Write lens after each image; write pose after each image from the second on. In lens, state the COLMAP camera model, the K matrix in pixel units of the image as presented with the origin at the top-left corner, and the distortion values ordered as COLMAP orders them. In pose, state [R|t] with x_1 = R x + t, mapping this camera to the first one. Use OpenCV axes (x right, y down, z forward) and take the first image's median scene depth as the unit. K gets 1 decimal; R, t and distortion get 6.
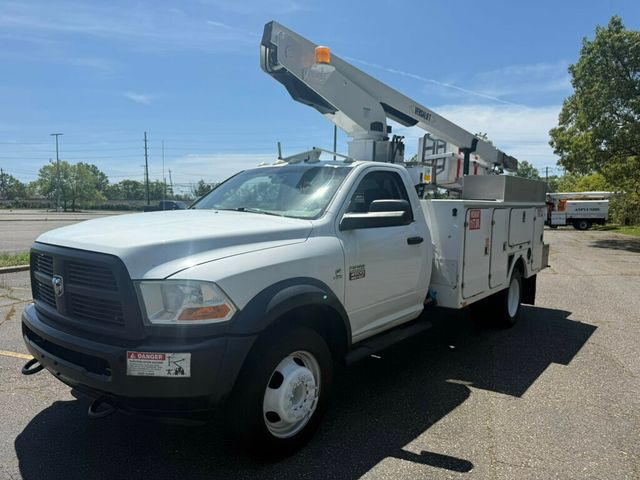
lens RADIAL K [[450.1, 0, 320.0], [0, 450.1, 240.0], [0, 0, 1]] dist [0.041509, -0.060750]
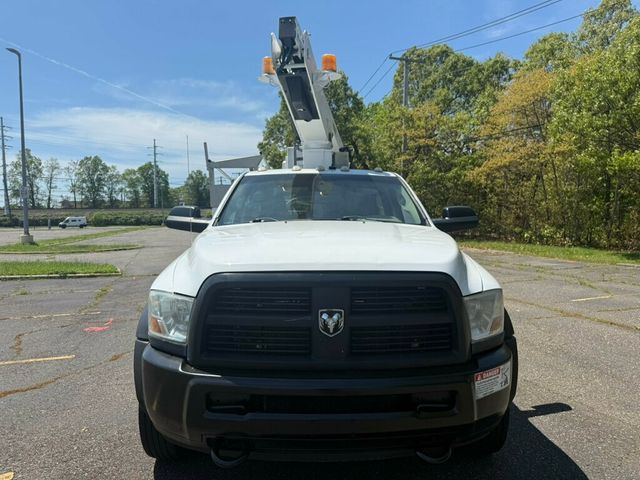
lens RADIAL K [[450.1, 0, 320.0], [0, 450.1, 240.0], [0, 0, 1]] dist [0.041509, -0.060750]
pose [[0.777766, -0.058848, 0.625794, -0.596709], [0.067997, 0.997642, 0.009307, -0.026795], [-0.624866, 0.035313, 0.779933, 0.229066]]
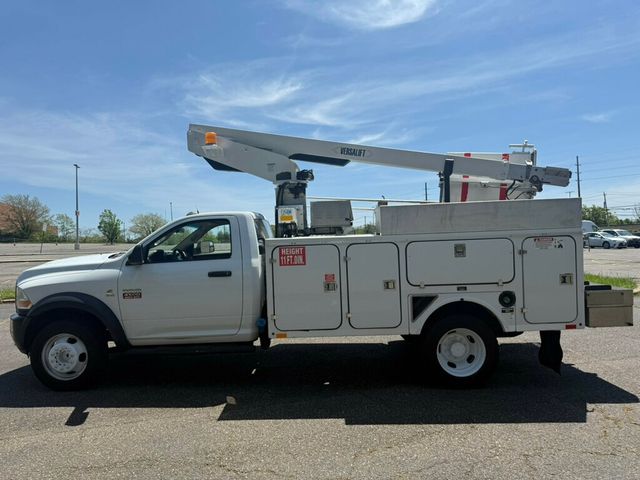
lens RADIAL K [[446.4, 0, 326.8], [0, 446.4, 235.6], [0, 0, 1]] dist [0.050394, -0.063229]
pose [[0.612084, -0.037236, -0.789916, 1.176807], [-0.020799, 0.997787, -0.063152, -0.028286], [0.790519, 0.055084, 0.609955, 0.413446]]
